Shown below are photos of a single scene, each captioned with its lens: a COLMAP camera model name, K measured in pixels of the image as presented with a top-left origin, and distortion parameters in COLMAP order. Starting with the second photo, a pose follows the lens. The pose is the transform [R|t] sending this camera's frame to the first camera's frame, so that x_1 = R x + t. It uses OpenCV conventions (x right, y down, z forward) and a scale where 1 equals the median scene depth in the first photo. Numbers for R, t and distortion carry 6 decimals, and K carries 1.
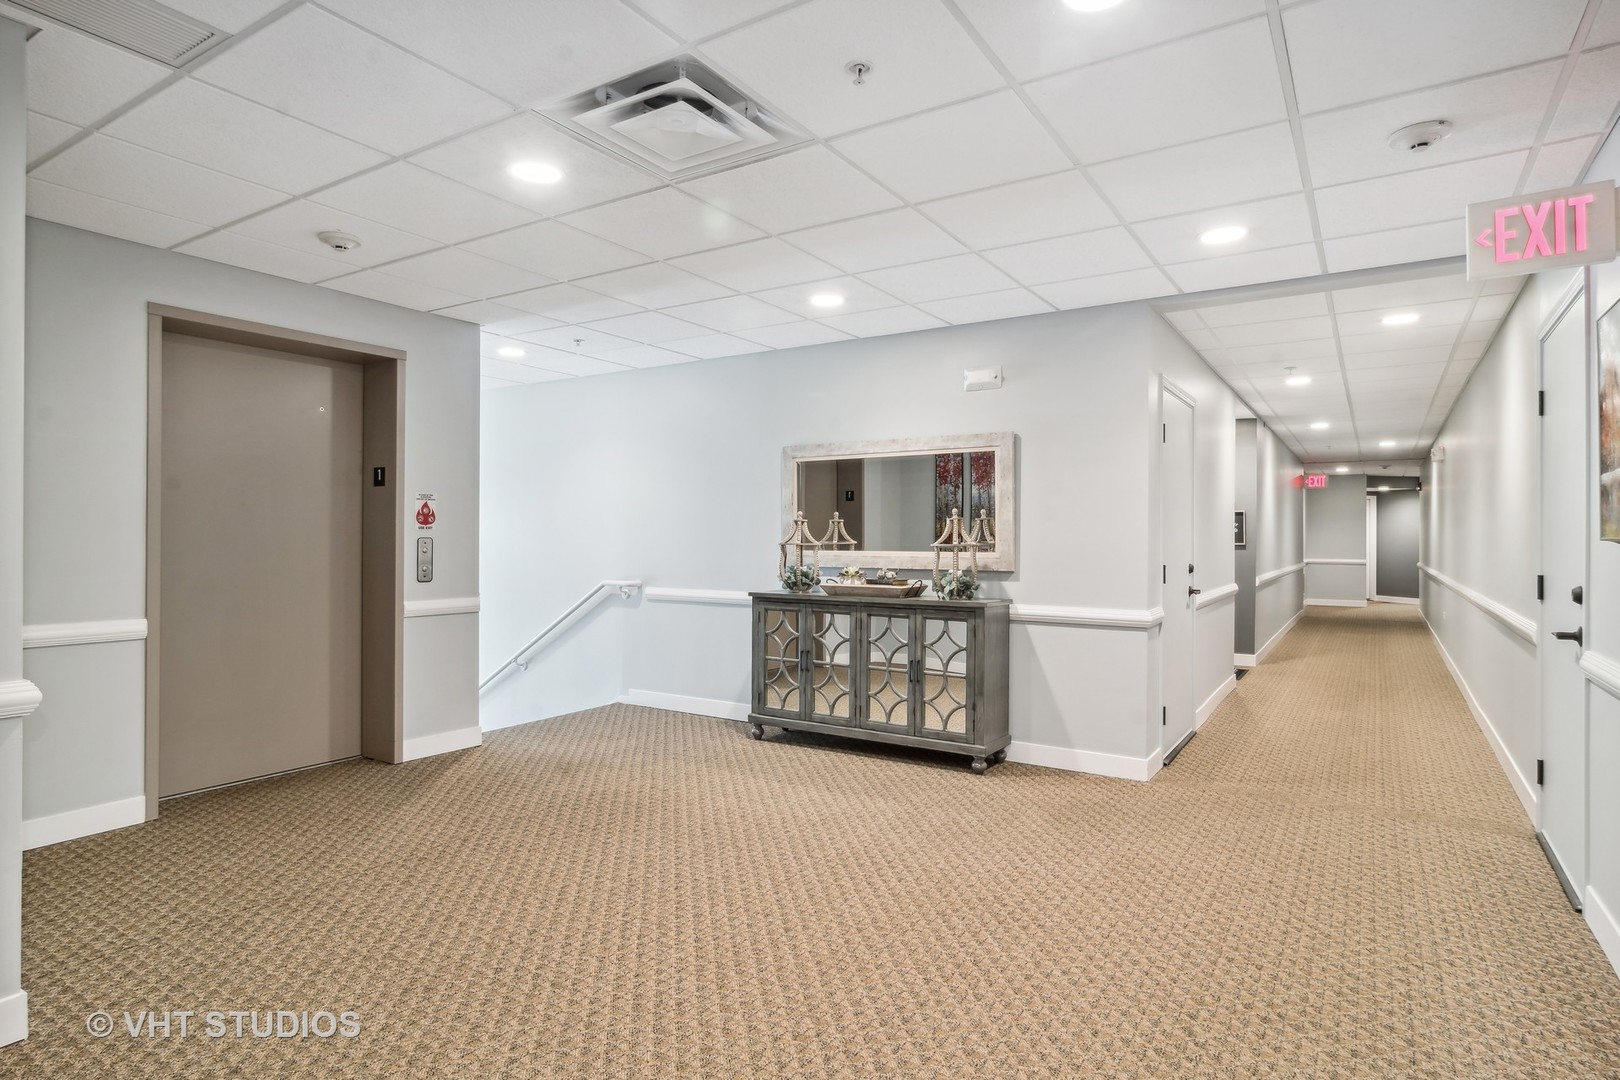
lens RADIAL K [[887.3, 0, 806.6], [0, 887.3, 535.7], [0, 0, 1]] dist [-0.001983, 0.003379]
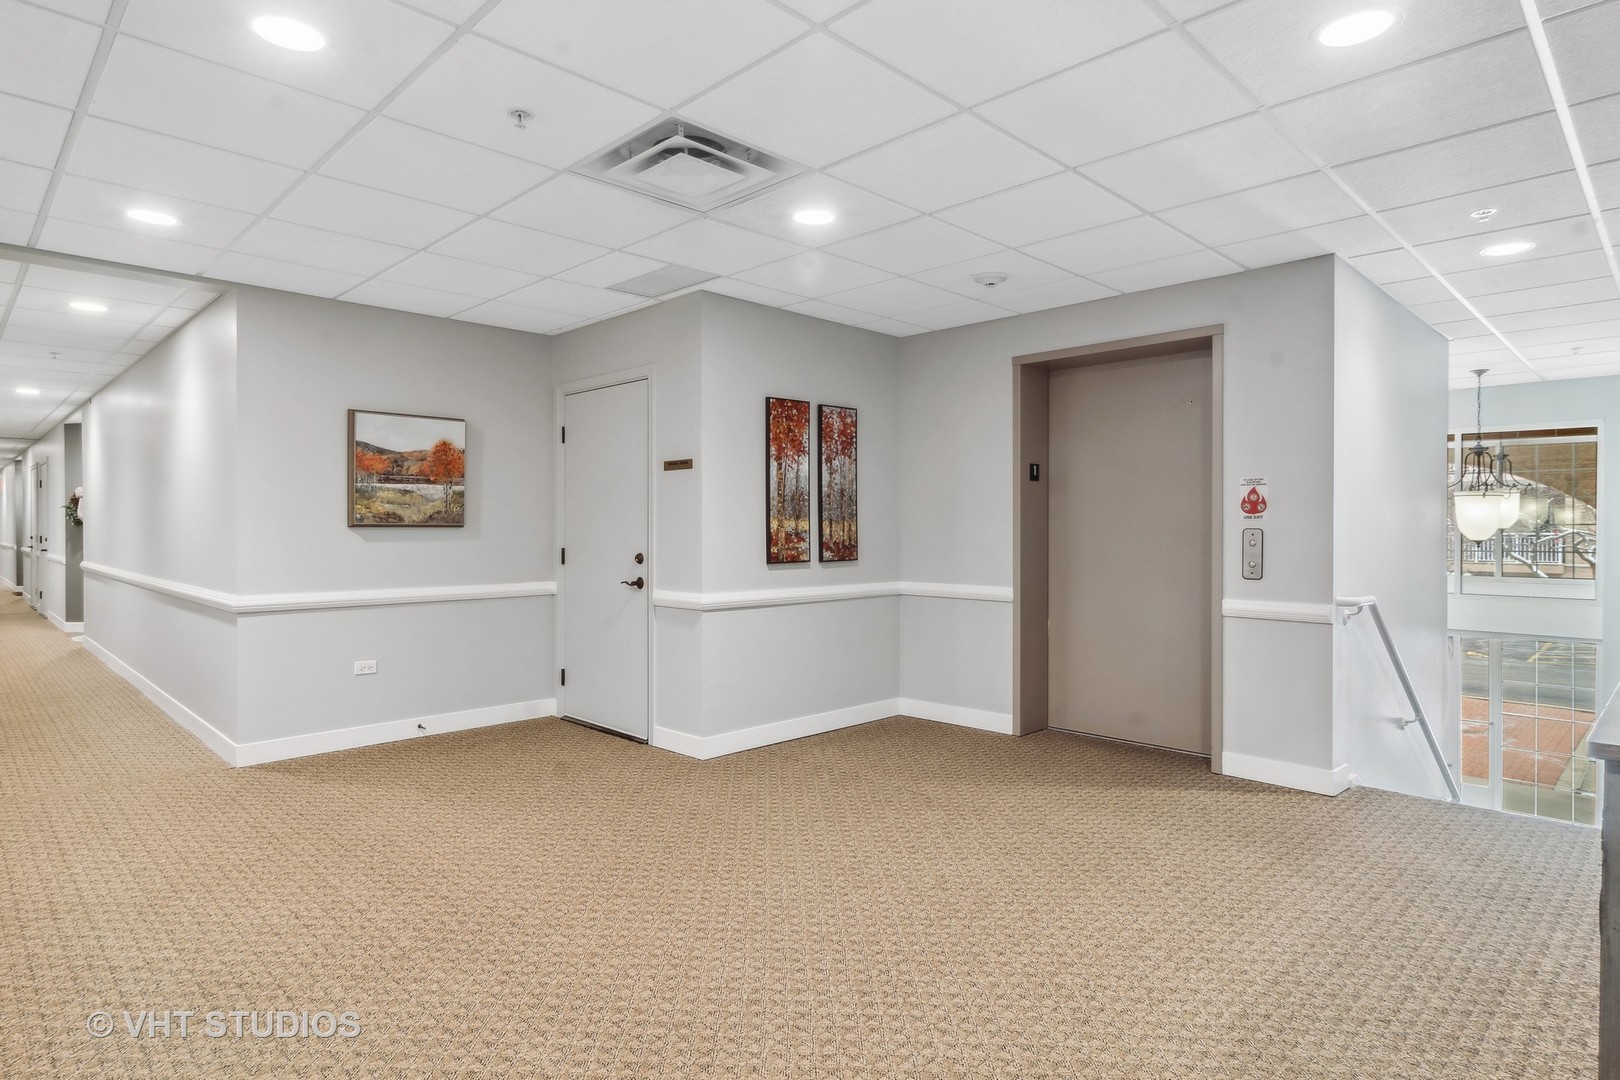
lens RADIAL K [[887.3, 0, 799.3], [0, 887.3, 530.2], [0, 0, 1]] dist [-0.001983, 0.003379]
pose [[-0.223587, -0.001522, -0.974683, 0.528956], [-0.000740, 0.999999, -0.001392, 0.005398], [0.974684, 0.000410, -0.223587, 0.776006]]
